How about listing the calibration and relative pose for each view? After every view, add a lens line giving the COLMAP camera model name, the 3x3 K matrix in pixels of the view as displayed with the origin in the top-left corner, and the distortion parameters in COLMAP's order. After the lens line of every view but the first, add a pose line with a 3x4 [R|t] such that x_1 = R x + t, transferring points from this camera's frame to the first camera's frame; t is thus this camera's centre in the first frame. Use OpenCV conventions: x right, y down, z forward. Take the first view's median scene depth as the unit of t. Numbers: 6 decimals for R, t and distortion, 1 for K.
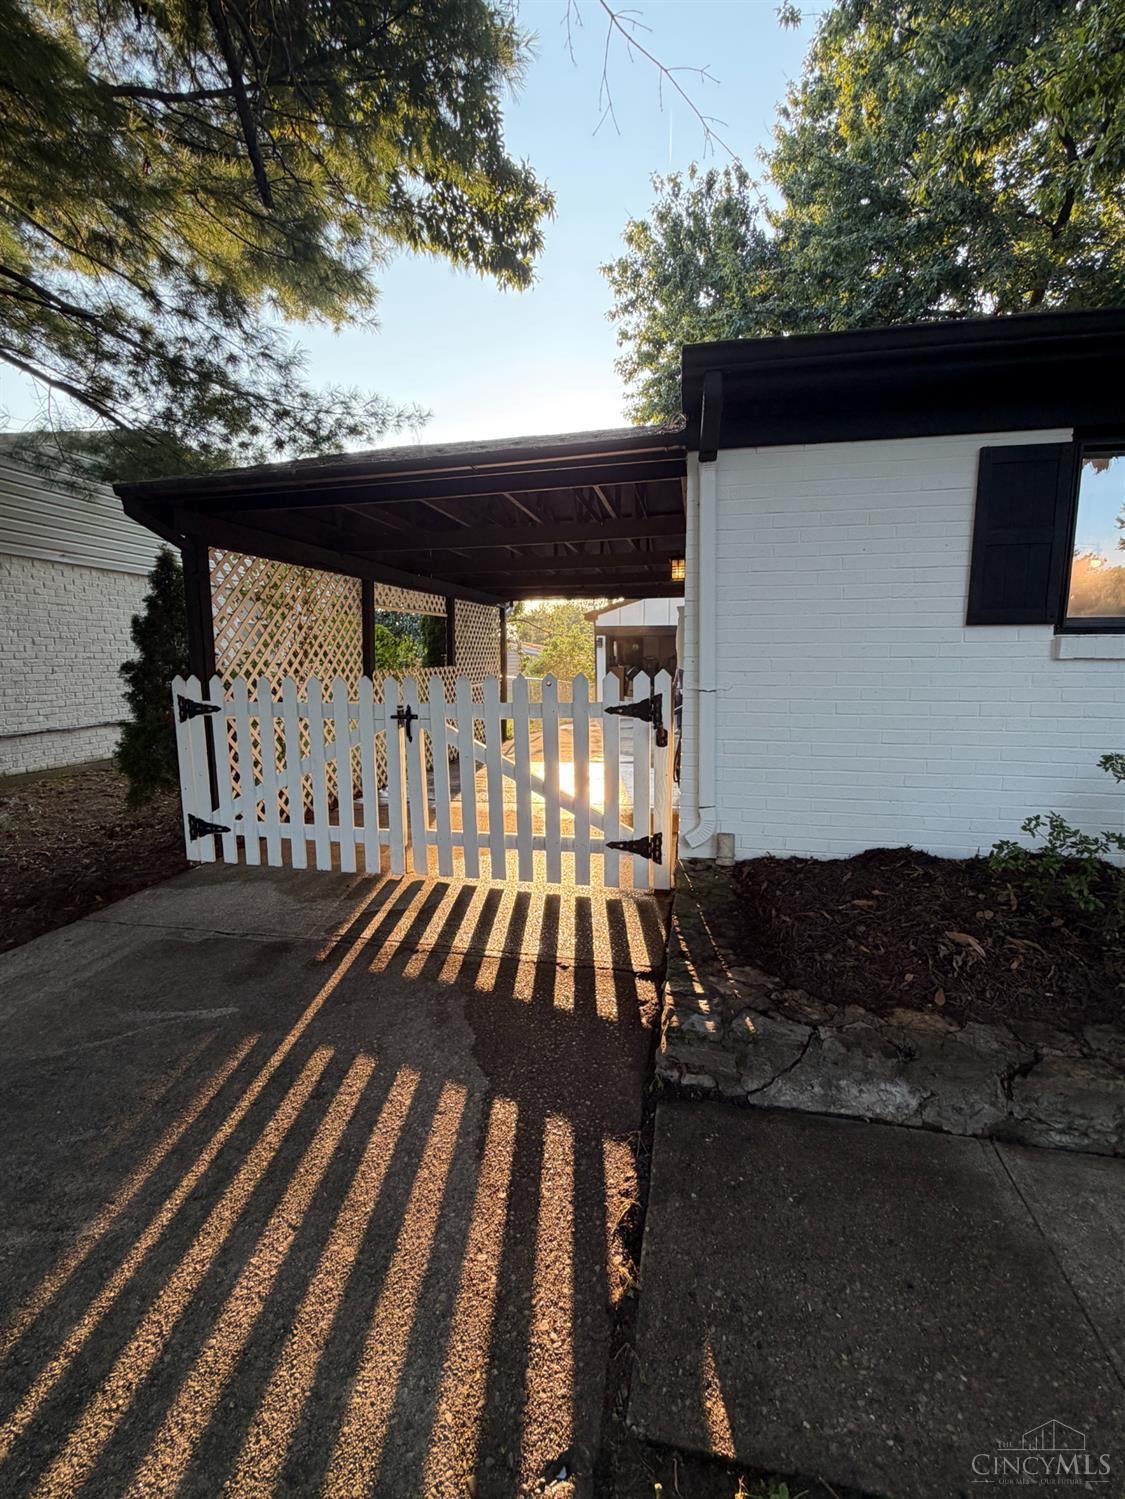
lens RADIAL K [[666.4, 0, 562.5], [0, 666.4, 749.5], [0, 0, 1]] dist [-0.001858, -0.000374]
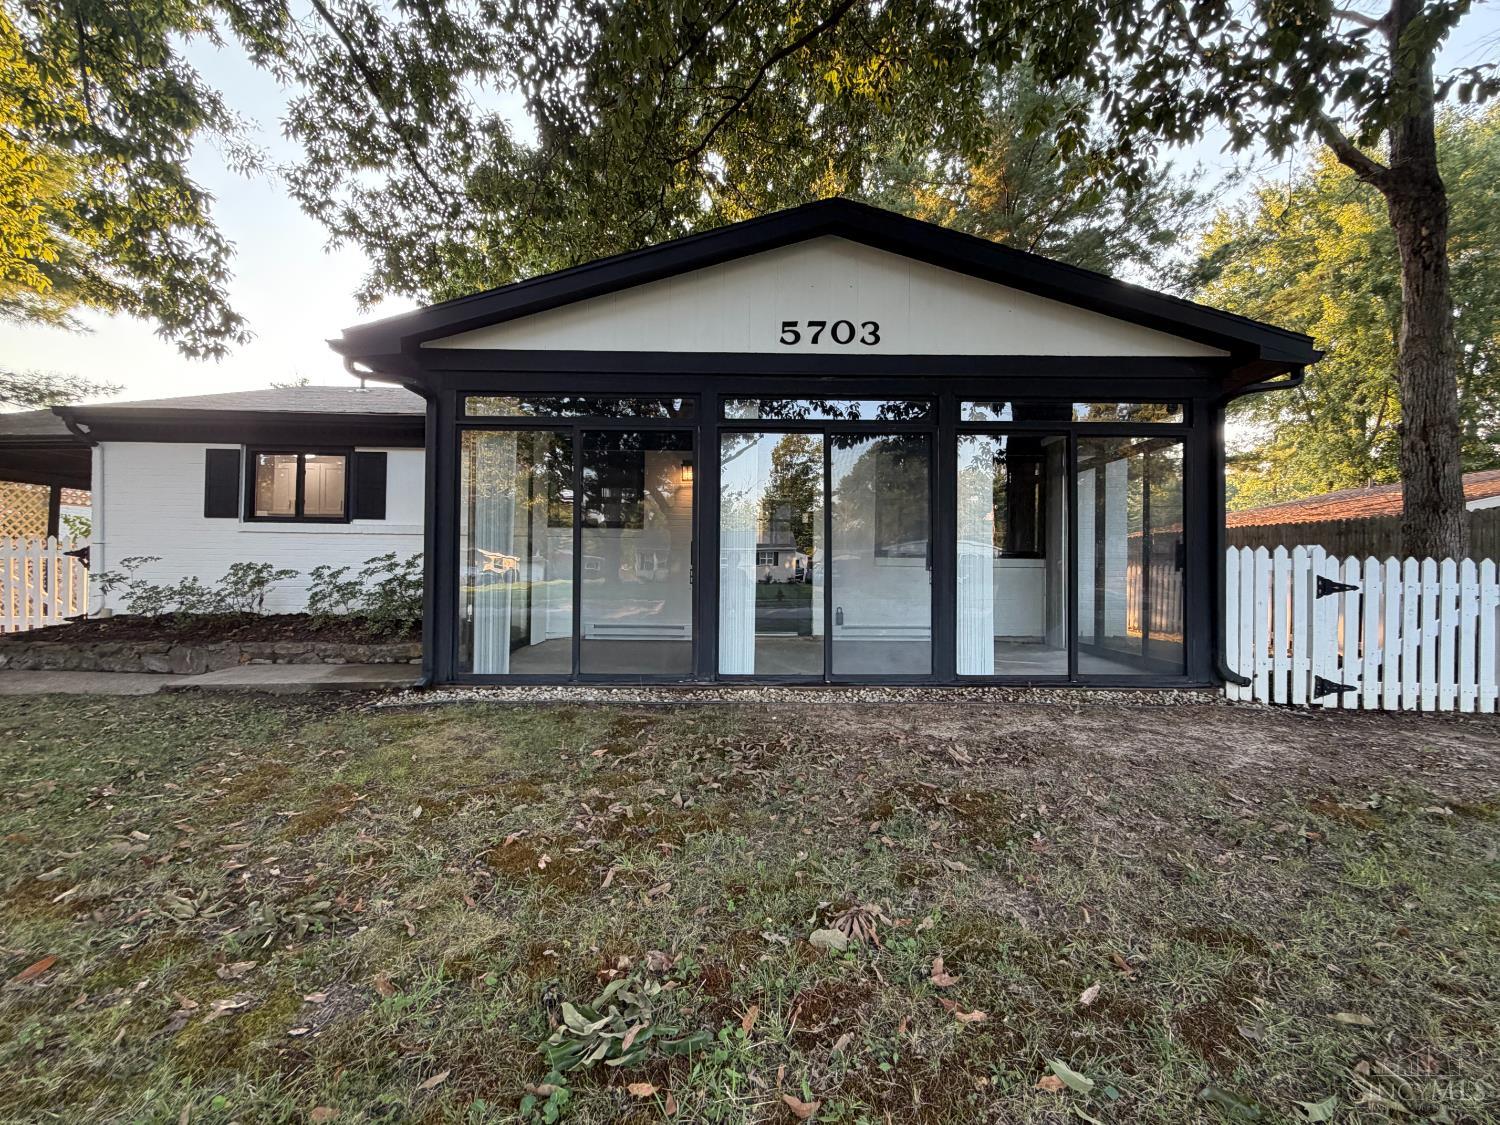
lens RADIAL K [[666.8, 0, 750.0], [0, 666.8, 562.5], [0, 0, 1]] dist [-0.001858, -0.000374]
pose [[0.976746, 0.015639, 0.213828, 1.812012], [0.014473, 0.990251, -0.138539, 0.307458], [-0.213910, 0.138413, 0.966998, -1.577517]]
